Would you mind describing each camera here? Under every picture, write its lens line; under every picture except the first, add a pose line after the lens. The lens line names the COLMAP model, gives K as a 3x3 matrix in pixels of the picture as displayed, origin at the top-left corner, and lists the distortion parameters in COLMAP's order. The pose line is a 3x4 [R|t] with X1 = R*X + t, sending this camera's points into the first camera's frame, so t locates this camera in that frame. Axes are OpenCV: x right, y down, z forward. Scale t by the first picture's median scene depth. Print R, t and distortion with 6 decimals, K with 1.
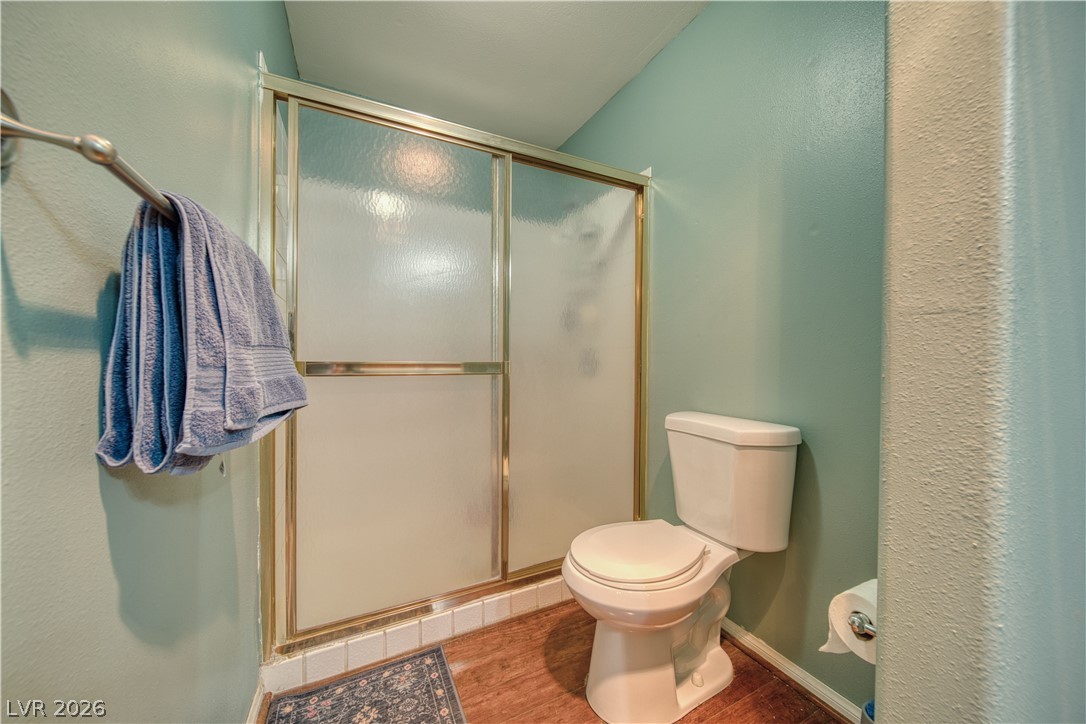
lens RADIAL K [[381.4, 0, 542.2], [0, 381.4, 361.1], [0, 0, 1]] dist [-0.008424, -0.000327]
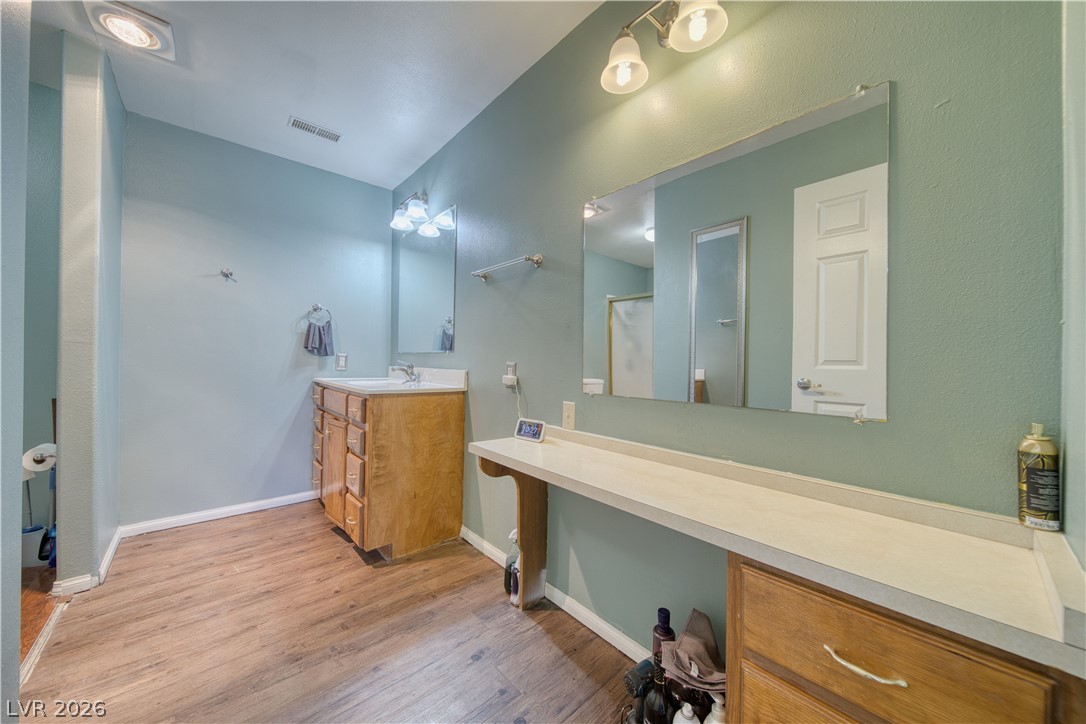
lens RADIAL K [[381.4, 0, 544.2], [0, 381.4, 360.7], [0, 0, 1]] dist [-0.008424, -0.000327]
pose [[-0.259100, -0.011479, 0.965782, -3.784948], [-0.004807, 0.999932, 0.010595, -0.017888], [-0.965839, -0.001897, -0.259138, -2.504978]]
